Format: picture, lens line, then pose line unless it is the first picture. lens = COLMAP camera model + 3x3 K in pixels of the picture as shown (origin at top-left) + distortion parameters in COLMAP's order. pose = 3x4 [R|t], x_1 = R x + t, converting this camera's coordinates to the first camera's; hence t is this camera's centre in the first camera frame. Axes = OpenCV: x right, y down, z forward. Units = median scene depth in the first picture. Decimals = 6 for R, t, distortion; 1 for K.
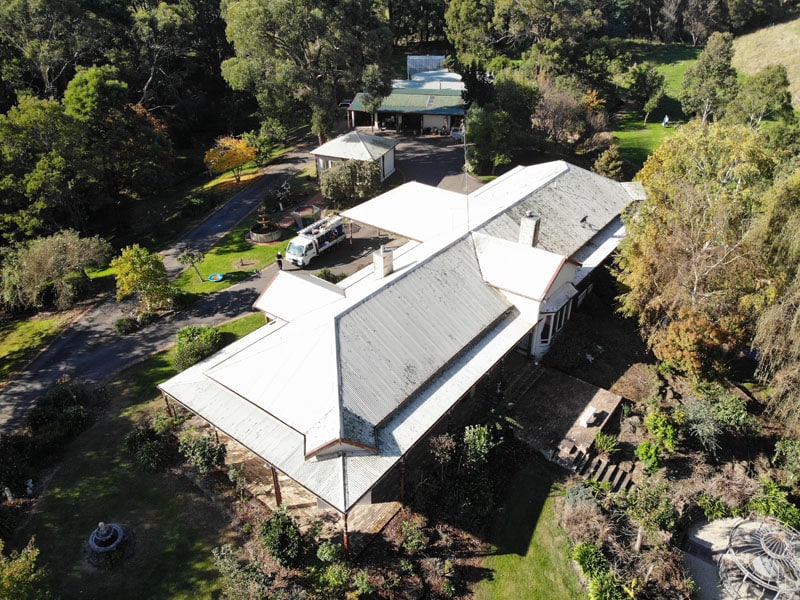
lens RADIAL K [[566.7, 0, 400.0], [0, 566.7, 300.0], [0, 0, 1]] dist [0.049966, -0.144225]
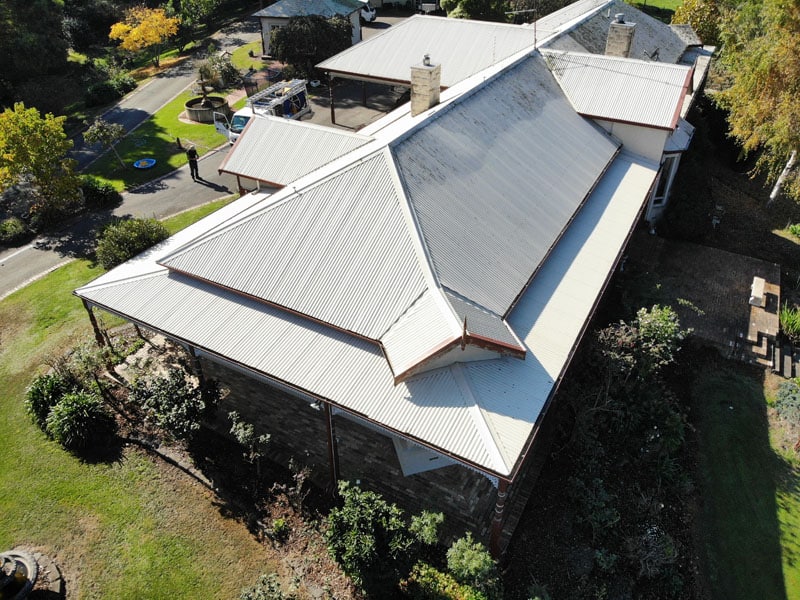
lens RADIAL K [[566.7, 0, 400.0], [0, 566.7, 300.0], [0, 0, 1]] dist [0.049966, -0.144225]
pose [[0.989392, -0.080048, 0.121228, -0.151515], [0.069673, 0.993722, 0.087535, 0.111117], [-0.127474, -0.078160, 0.988757, 0.347834]]
